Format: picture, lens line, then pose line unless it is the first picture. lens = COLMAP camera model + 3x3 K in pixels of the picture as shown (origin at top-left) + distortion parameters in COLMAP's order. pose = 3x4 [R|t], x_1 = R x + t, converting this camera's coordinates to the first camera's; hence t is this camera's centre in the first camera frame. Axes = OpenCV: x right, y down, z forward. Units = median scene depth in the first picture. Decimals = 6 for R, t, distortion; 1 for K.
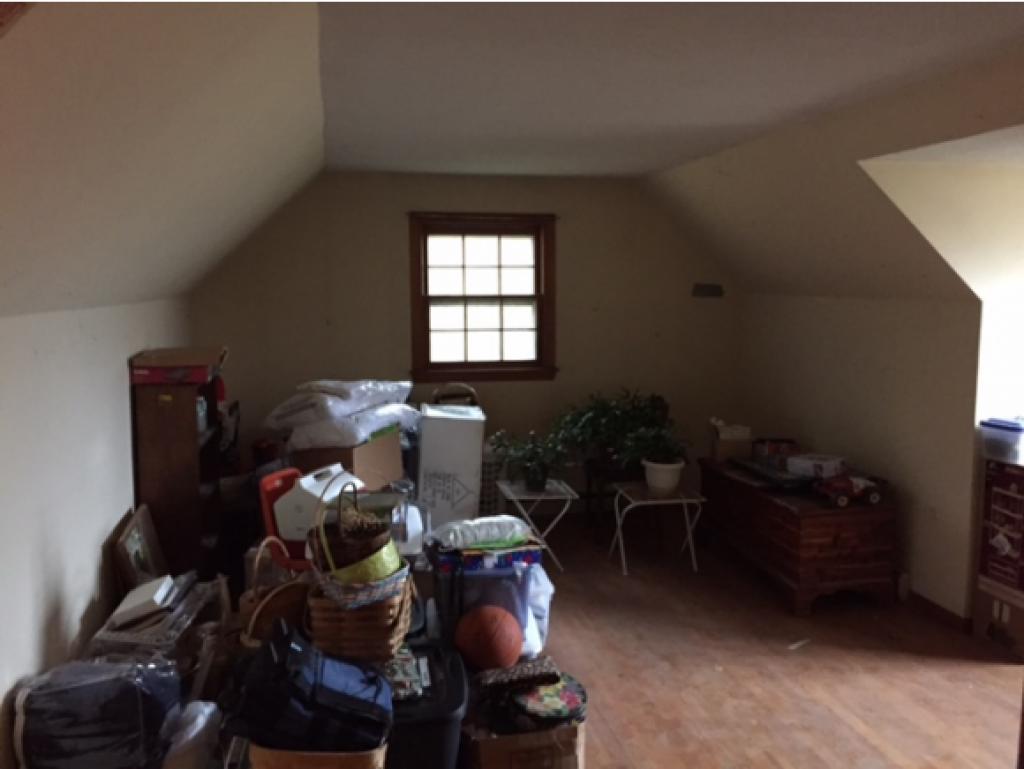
lens RADIAL K [[862.2, 0, 512.0], [0, 862.2, 384.5], [0, 0, 1]] dist [0.080293, -0.106661]
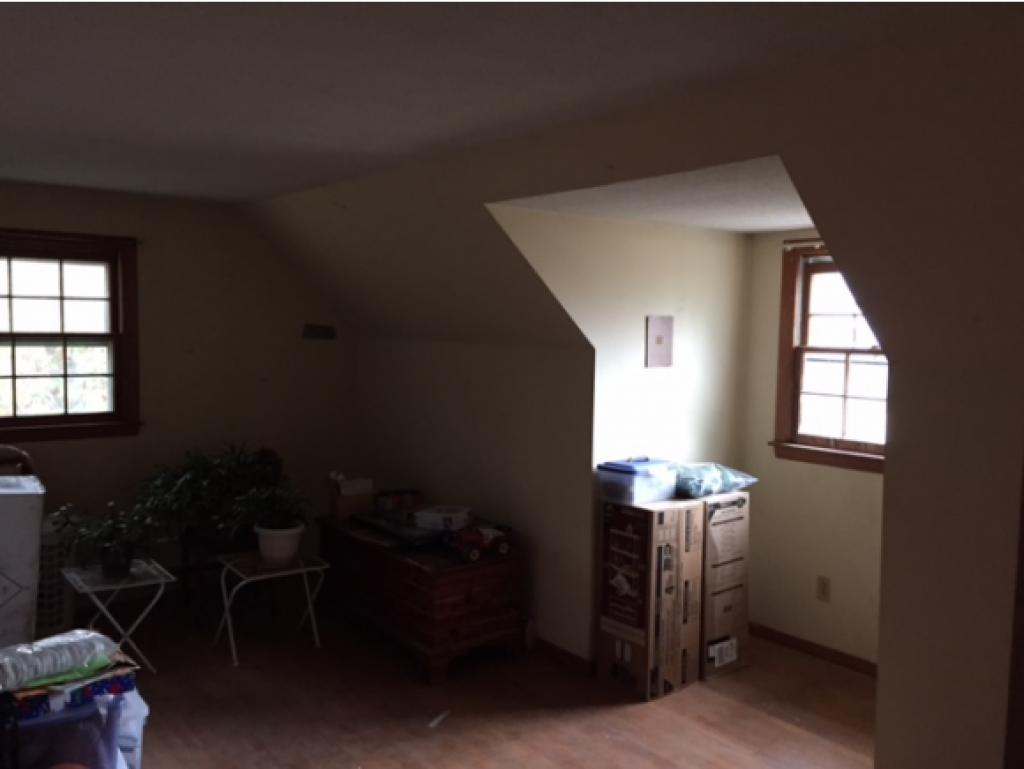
lens RADIAL K [[862.2, 0, 512.0], [0, 862.2, 384.5], [0, 0, 1]] dist [0.080293, -0.106661]
pose [[0.893179, -0.013137, 0.449509, -0.009191], [0.032934, 0.998800, -0.036250, -0.016988], [-0.448494, 0.047182, 0.892540, 0.117027]]
